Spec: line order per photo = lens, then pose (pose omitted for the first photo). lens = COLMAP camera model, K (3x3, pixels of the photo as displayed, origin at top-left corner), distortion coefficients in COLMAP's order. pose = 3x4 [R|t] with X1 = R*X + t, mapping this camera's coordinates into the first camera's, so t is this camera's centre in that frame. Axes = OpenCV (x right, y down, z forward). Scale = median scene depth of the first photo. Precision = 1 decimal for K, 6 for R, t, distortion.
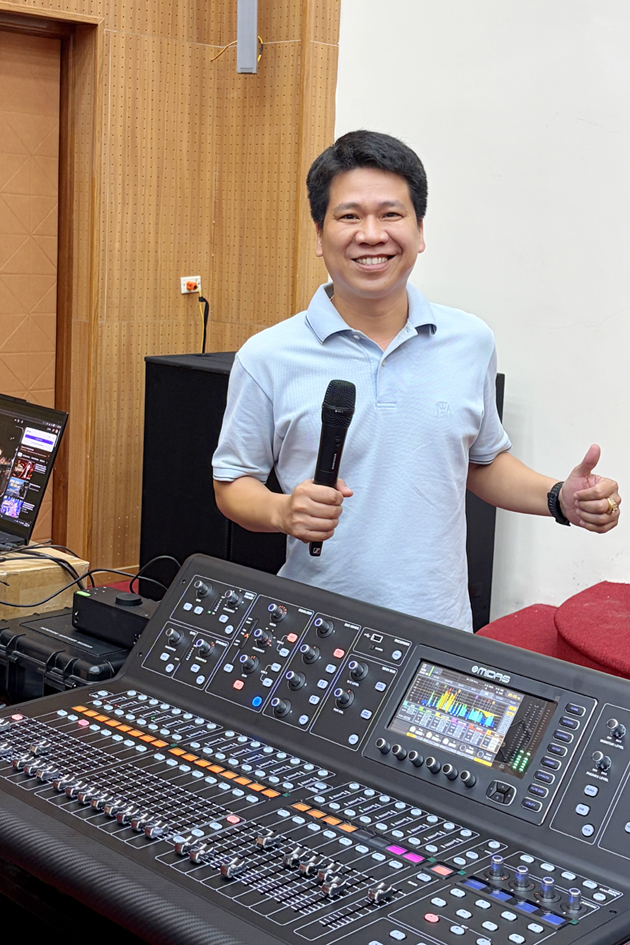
lens RADIAL K [[1436.7, 0, 313.3], [0, 1436.7, 473.4], [0, 0, 1]] dist [0.020660, 0.000000]
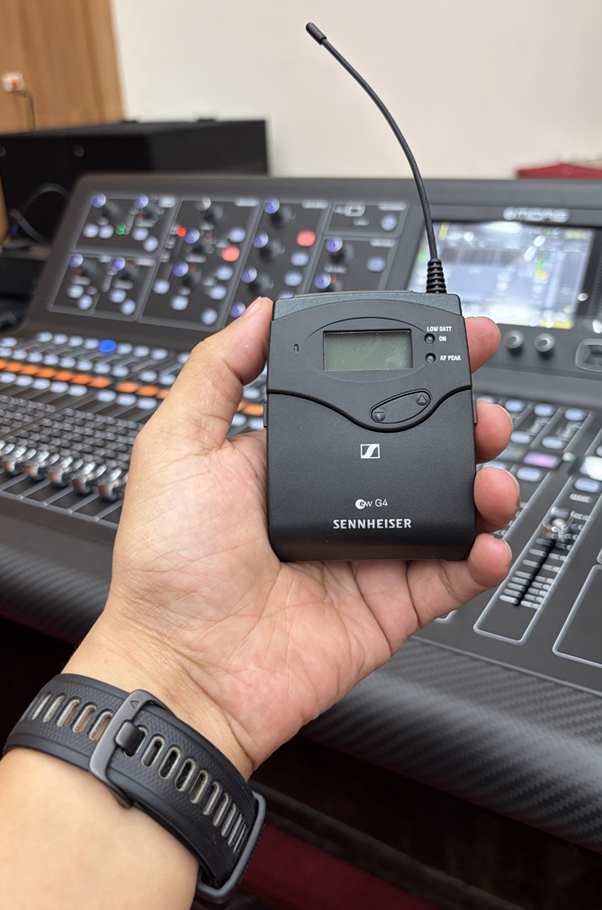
lens RADIAL K [[699.2, 0, 301.6], [0, 699.2, 450.3], [0, 0, 1]] dist [-0.009307, 0.000285]
pose [[0.955455, -0.176375, 0.236640, -0.096475], [0.116765, 0.962272, 0.245763, 0.140572], [-0.271058, -0.207184, 0.940001, 0.600152]]
